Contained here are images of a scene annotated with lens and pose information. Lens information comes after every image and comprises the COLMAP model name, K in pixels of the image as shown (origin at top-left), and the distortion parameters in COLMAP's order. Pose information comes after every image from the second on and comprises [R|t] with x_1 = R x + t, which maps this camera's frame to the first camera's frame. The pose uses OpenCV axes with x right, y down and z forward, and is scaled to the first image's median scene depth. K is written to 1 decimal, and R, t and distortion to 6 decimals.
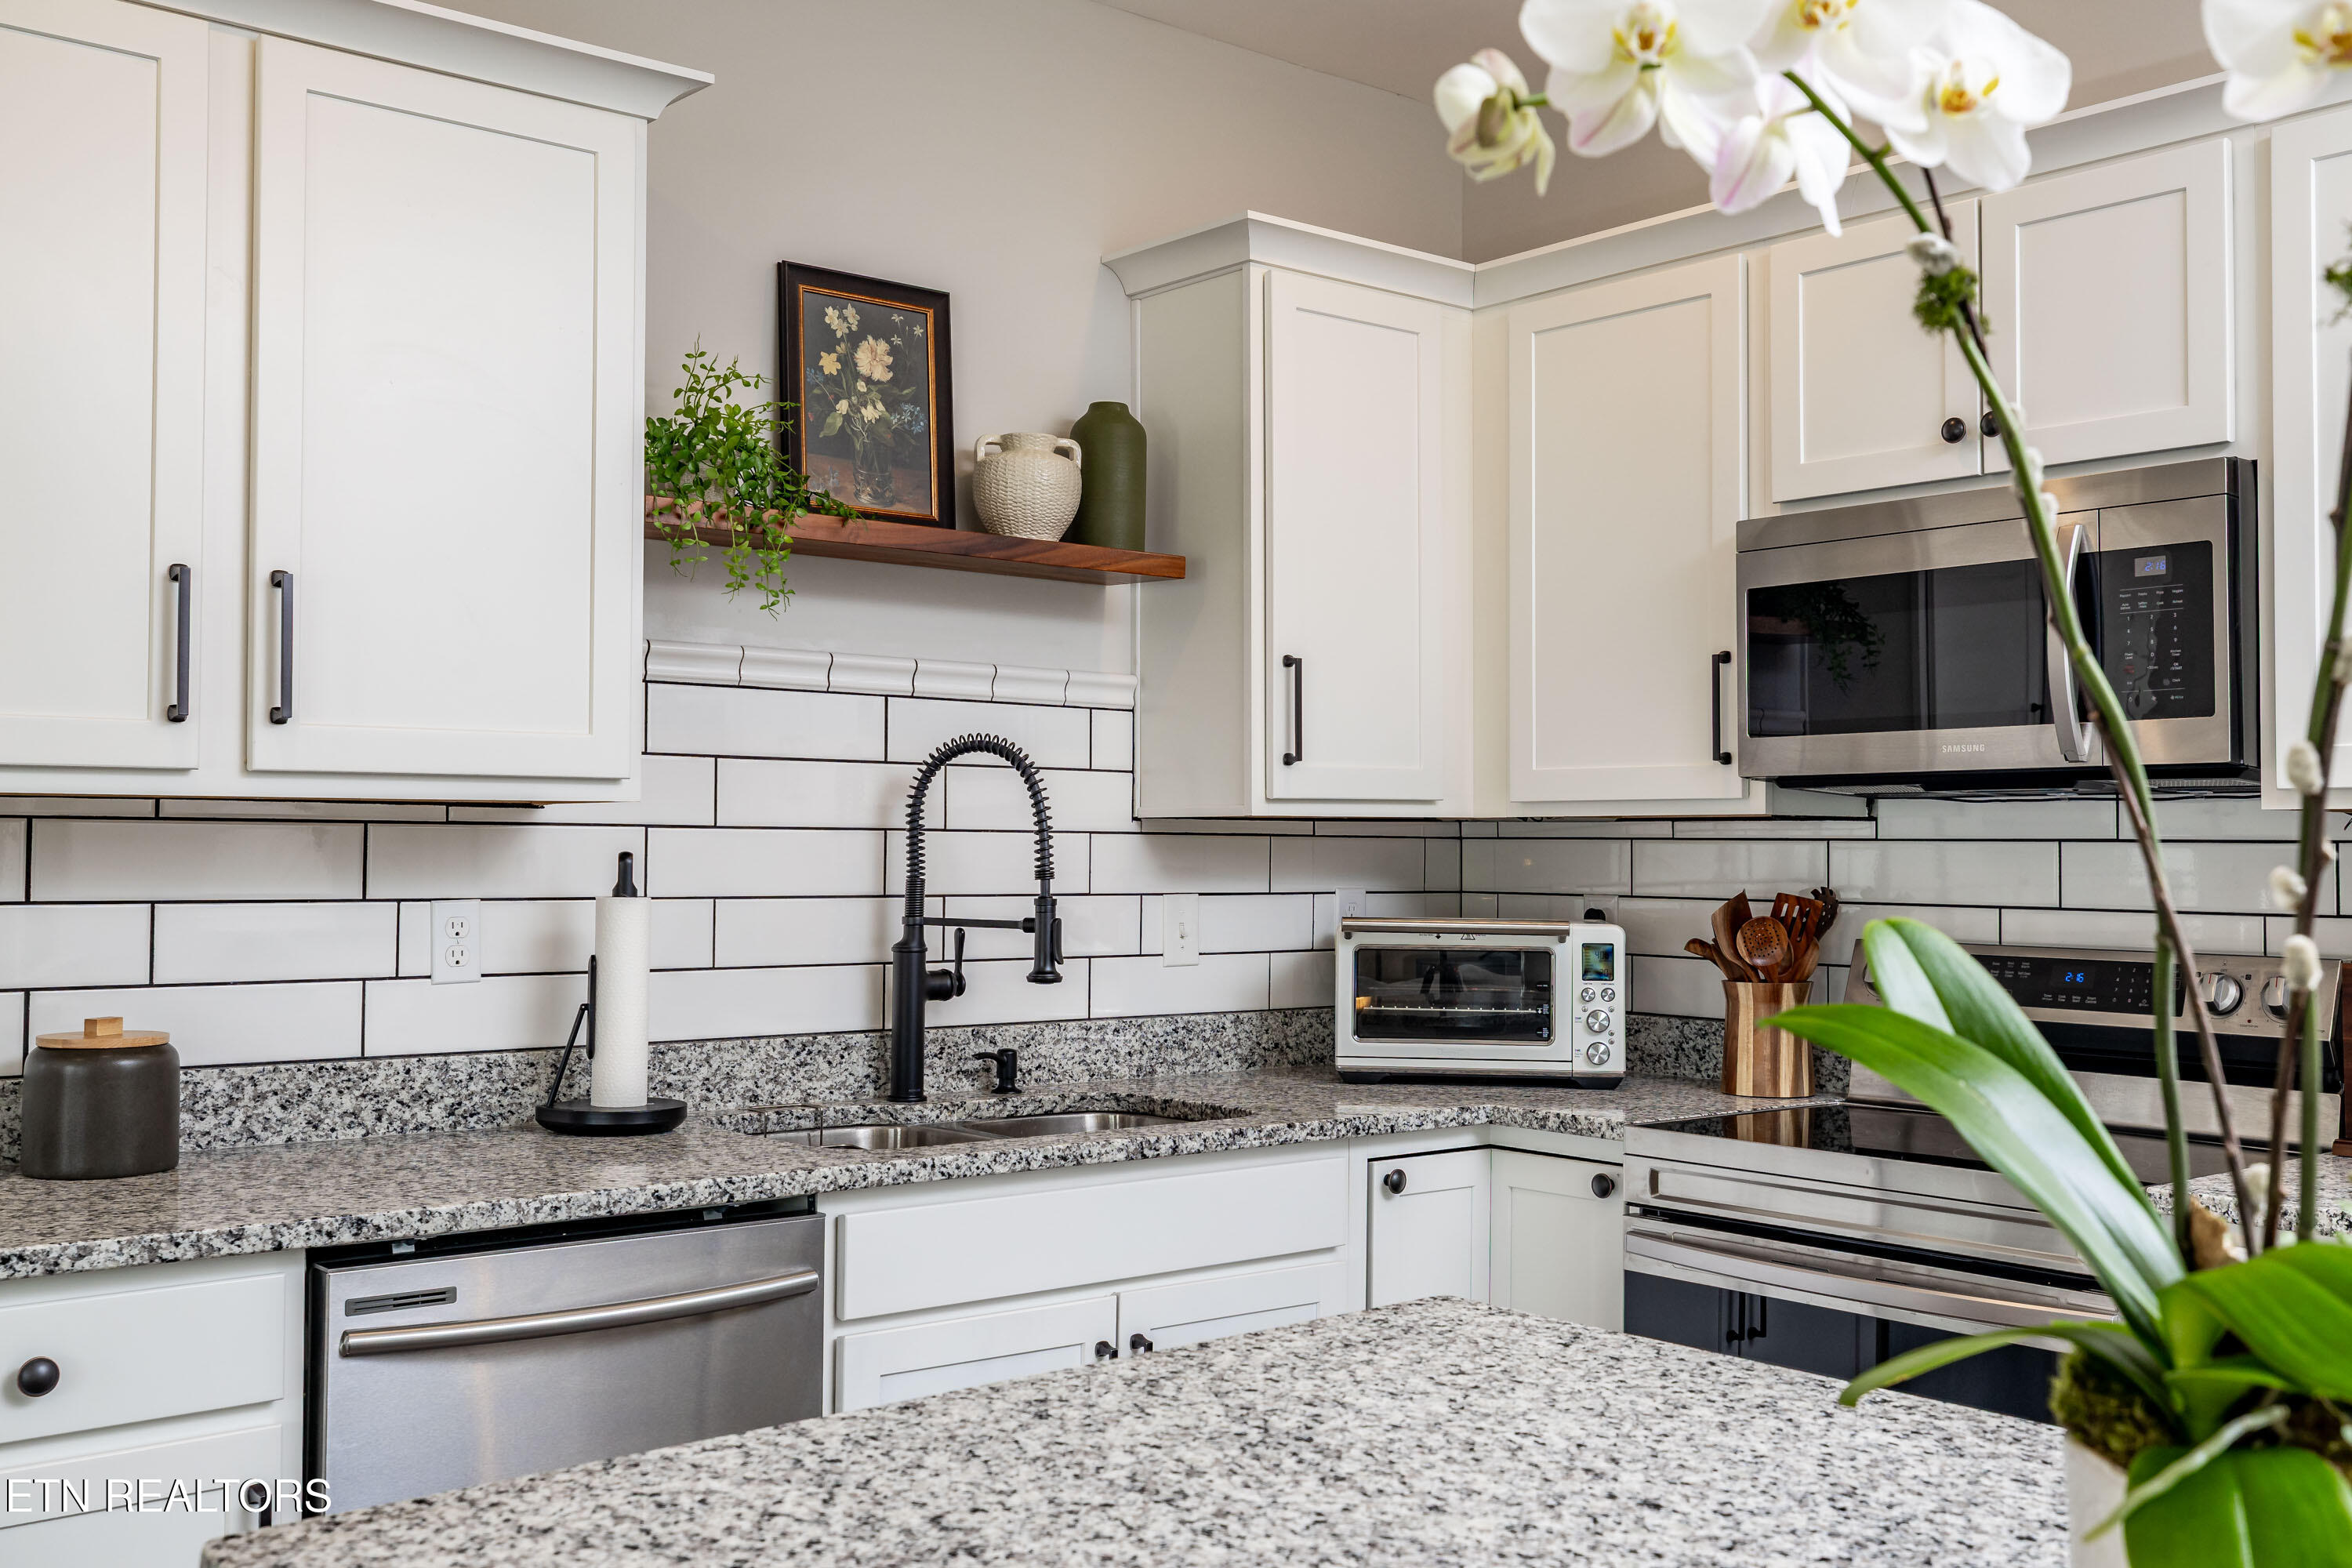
lens RADIAL K [[2336.6, 0, 1175.7], [0, 2336.6, 787.6], [0, 0, 1]] dist [-0.006847, 0.000000]
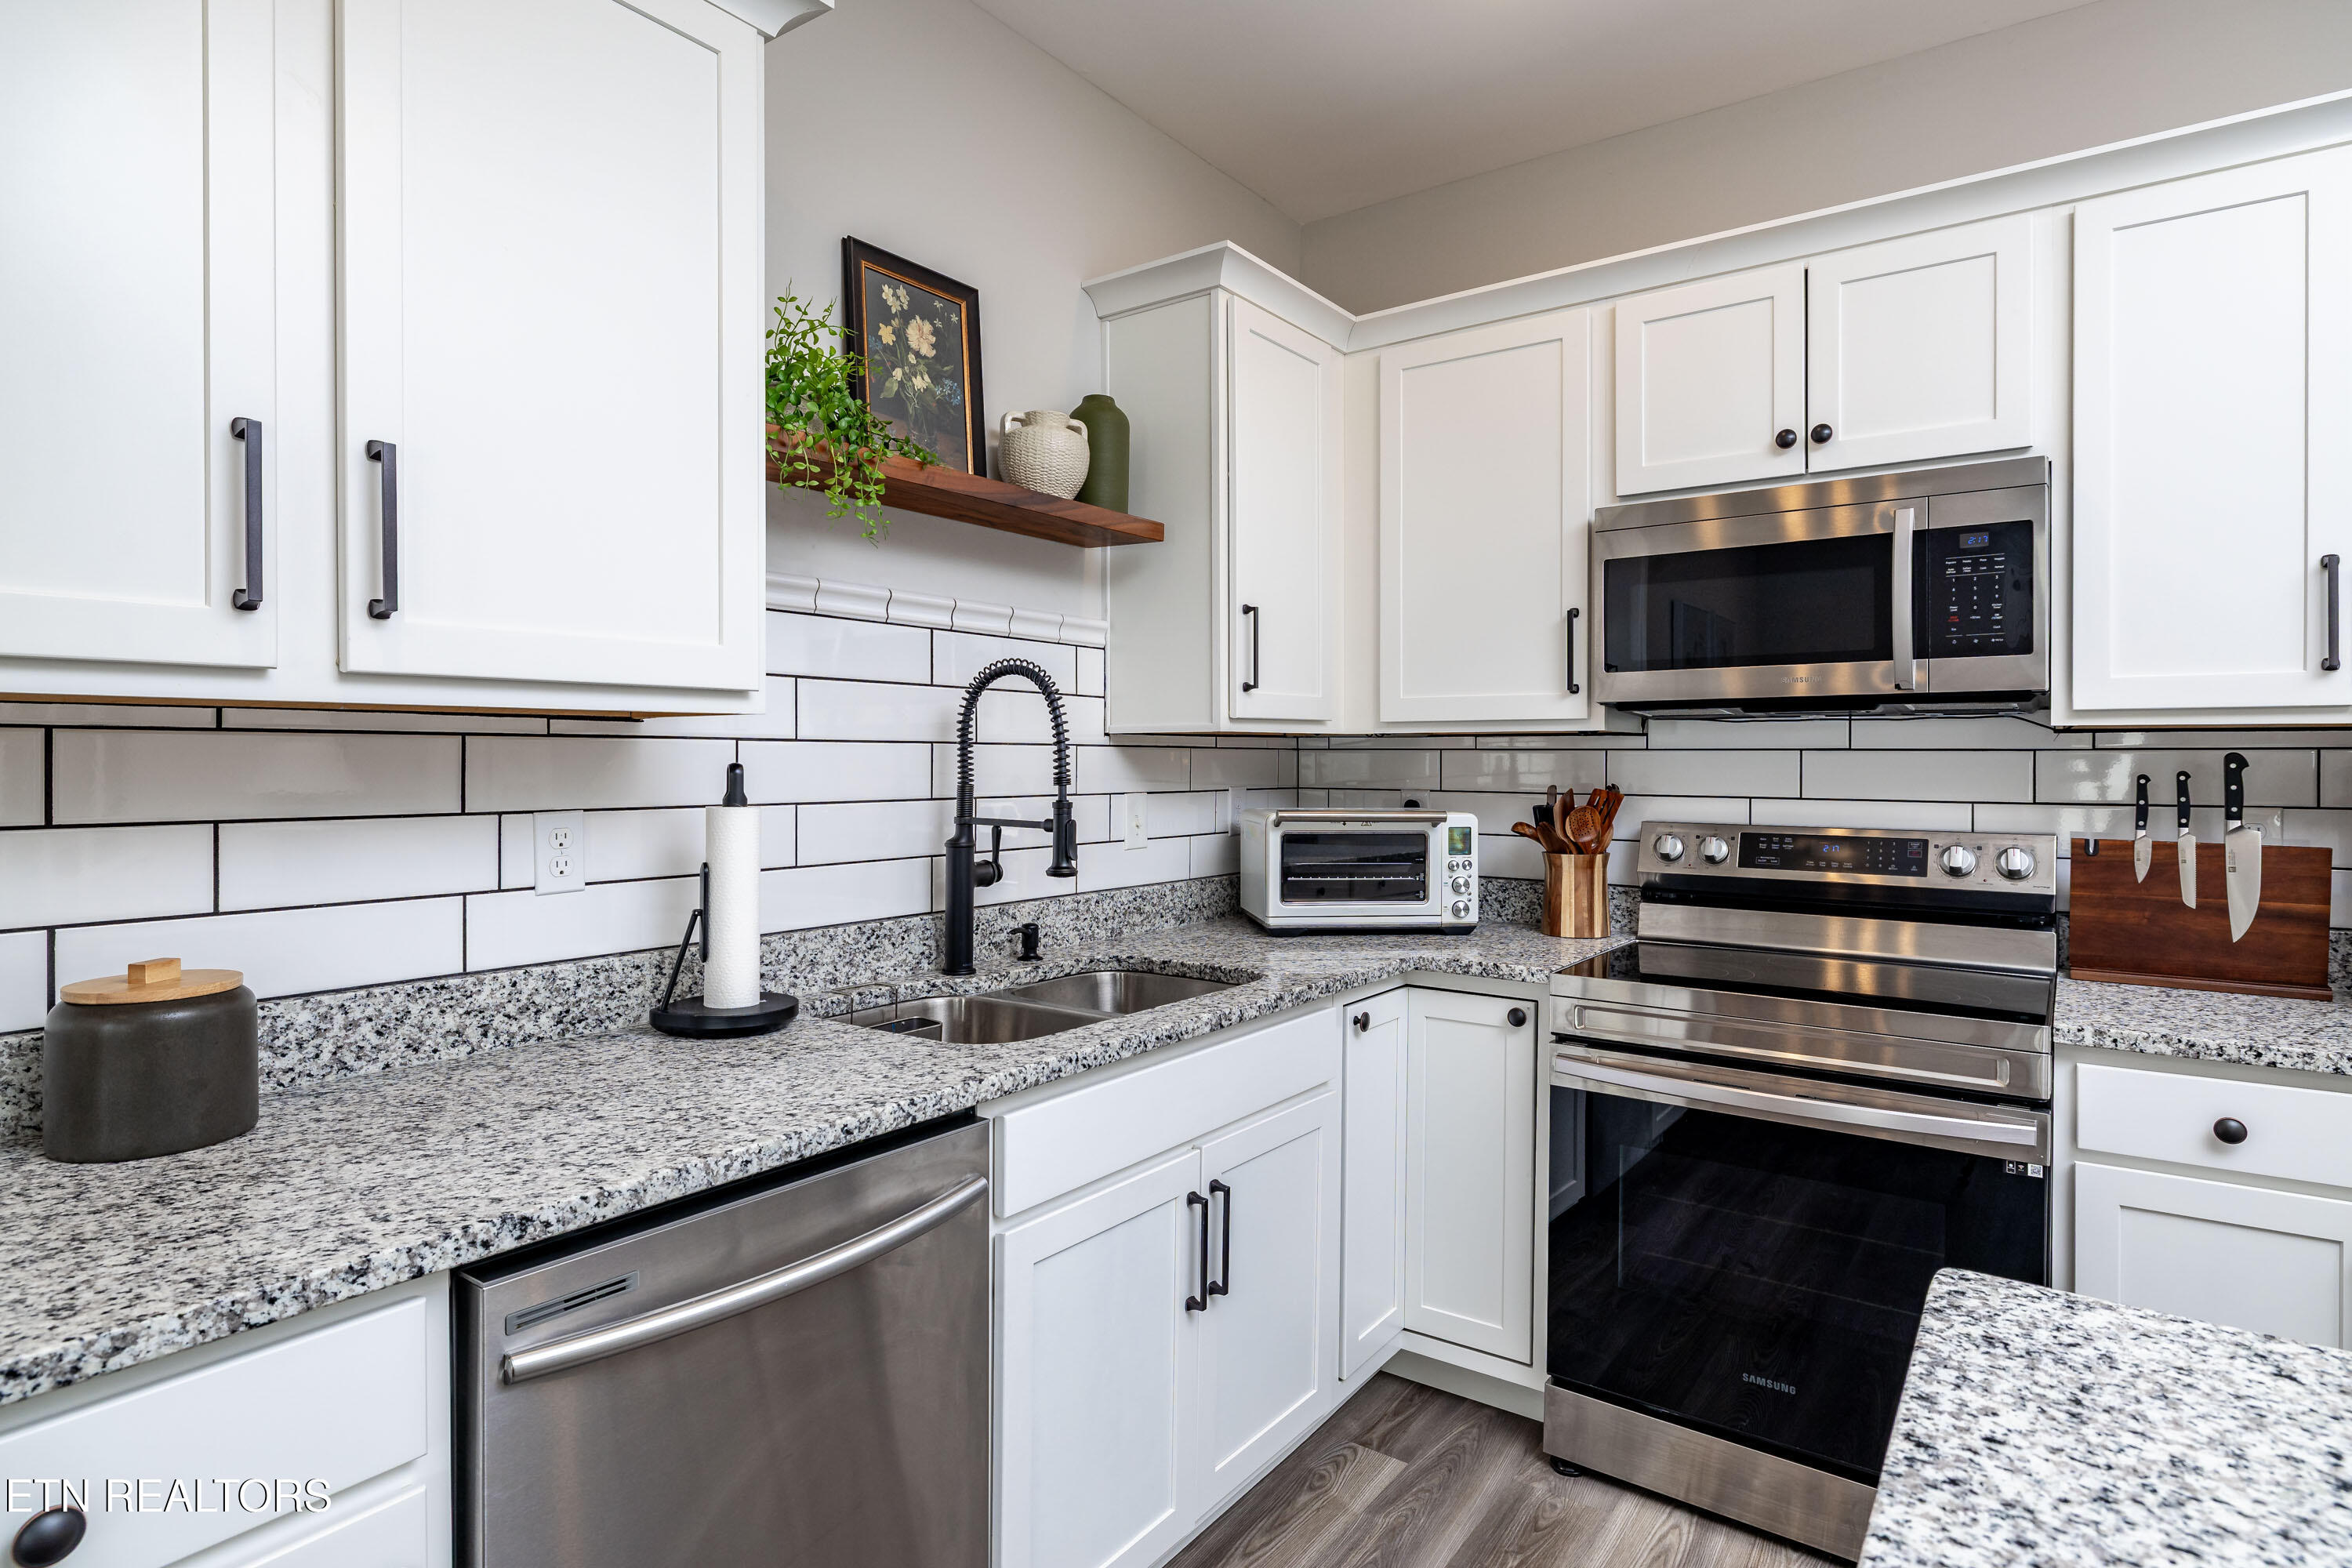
lens RADIAL K [[1250.8, 0, 1175.5], [0, 1250.8, 769.1], [0, 0, 1]] dist [-0.006753, 0.000935]
pose [[0.969150, -0.006086, 0.246395, -0.175265], [-0.002963, 0.999335, 0.036340, 0.008835], [-0.246453, -0.035949, 0.968488, 0.392834]]
